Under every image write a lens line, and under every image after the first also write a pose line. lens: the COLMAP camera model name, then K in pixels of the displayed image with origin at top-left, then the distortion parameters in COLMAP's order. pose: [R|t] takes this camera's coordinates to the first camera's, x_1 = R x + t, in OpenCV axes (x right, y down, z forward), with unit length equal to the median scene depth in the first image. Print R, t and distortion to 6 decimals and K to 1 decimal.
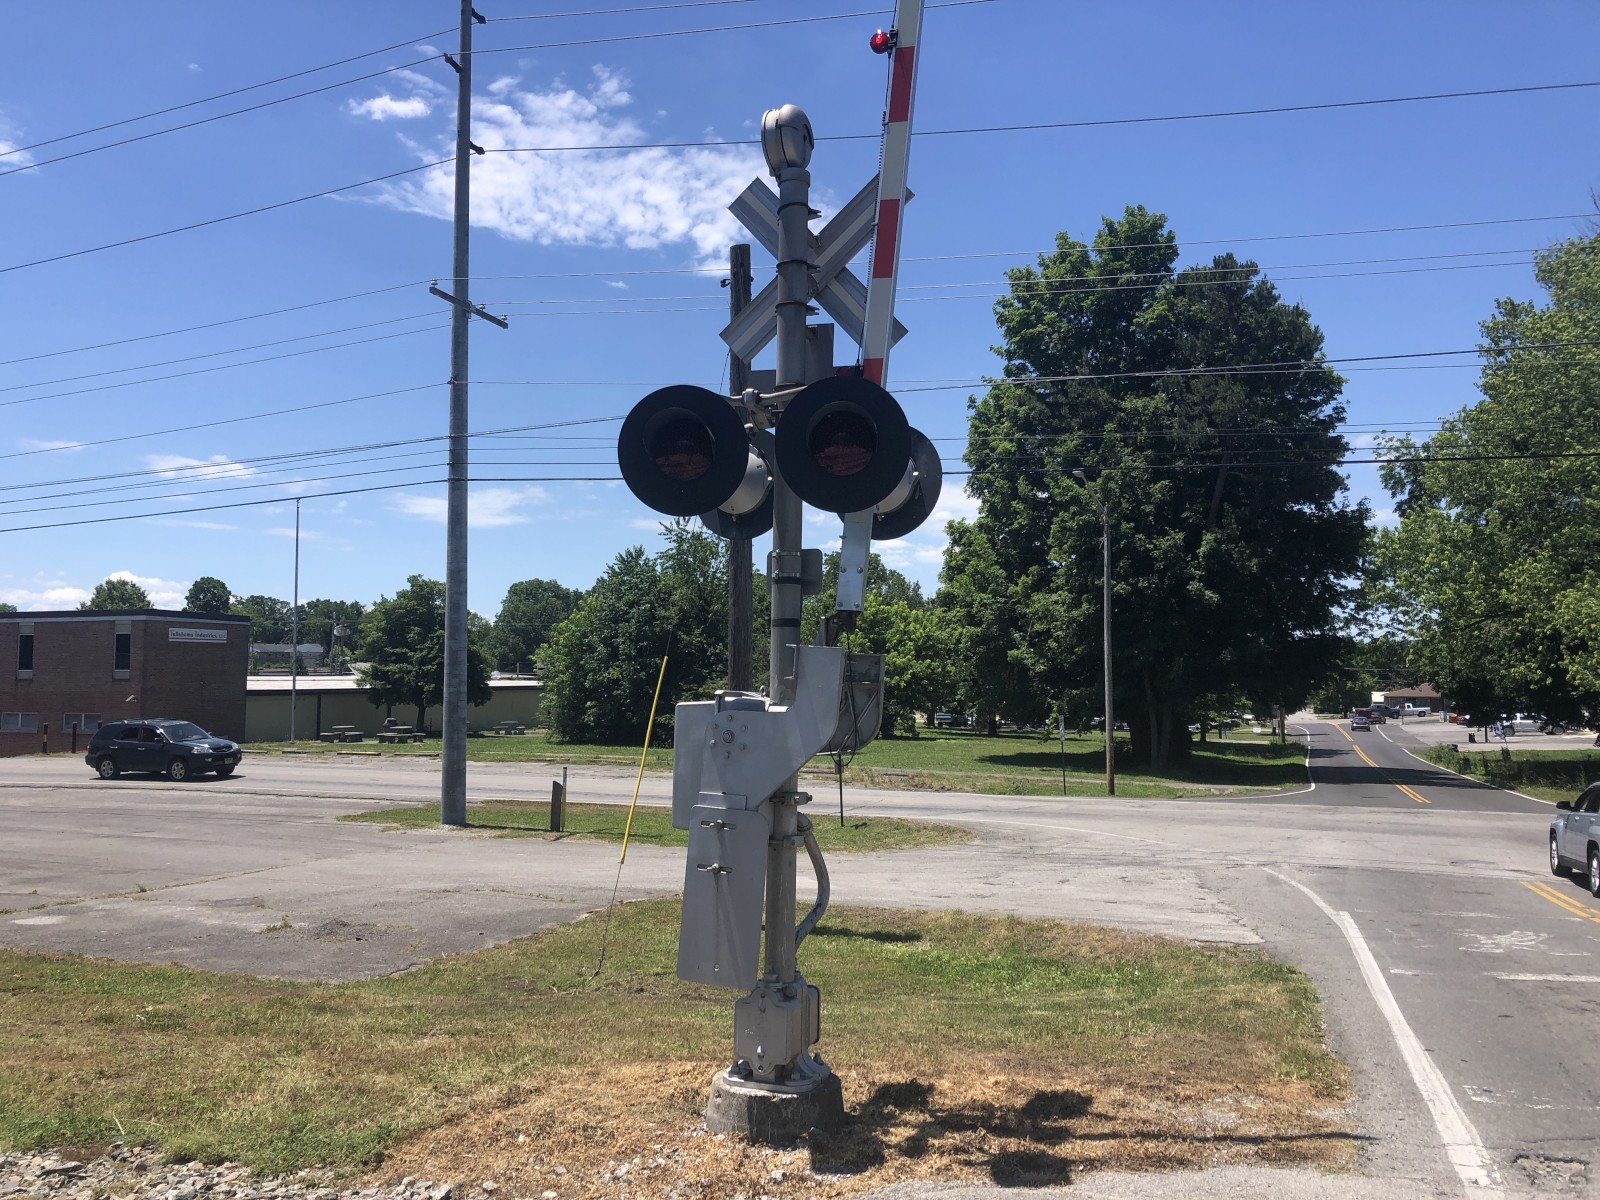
lens RADIAL K [[1307.8, 0, 800.0], [0, 1307.8, 600.0], [0, 0, 1]] dist [0.109487, 0.000102]
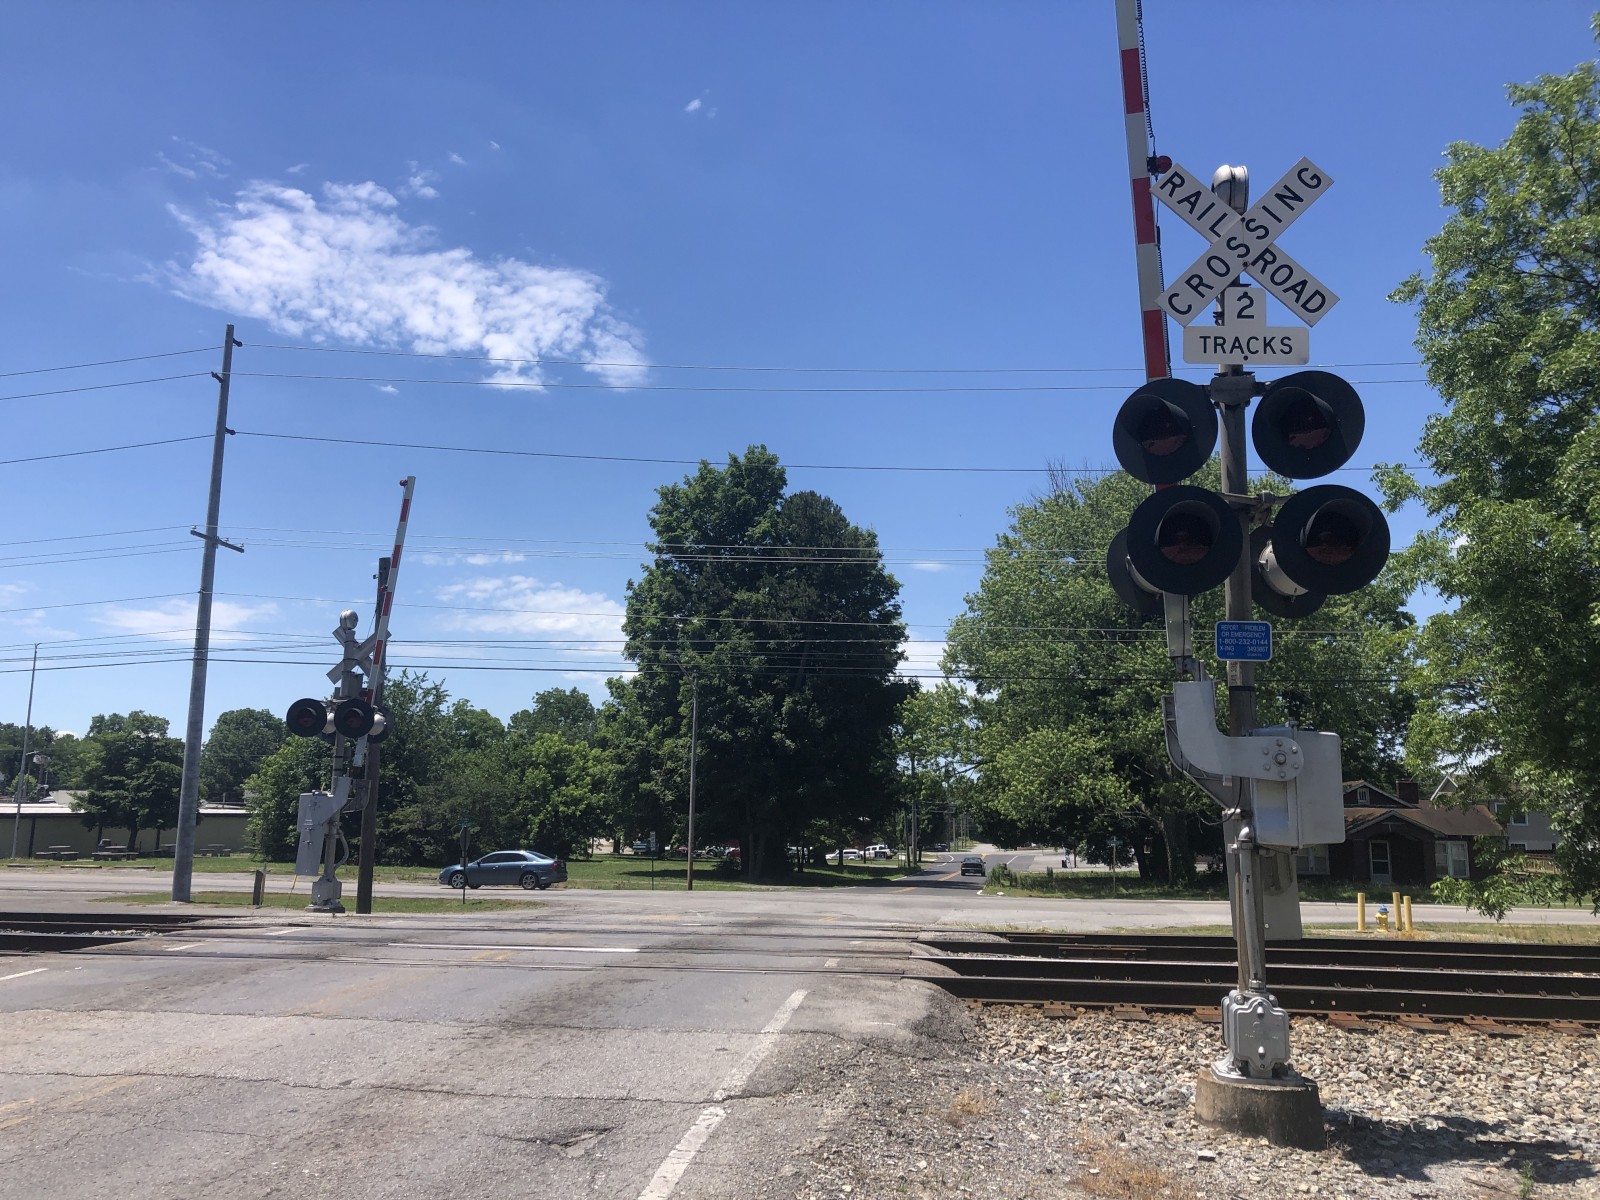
lens RADIAL K [[1284.0, 0, 799.4], [0, 1284.0, 583.9], [0, 0, 1]] dist [0.010071, 0.005089]
pose [[0.979110, 0.043396, 0.198647, 0.046215], [-0.019623, 0.992566, -0.120112, -0.006684], [-0.202383, 0.113705, 0.972683, -0.235831]]
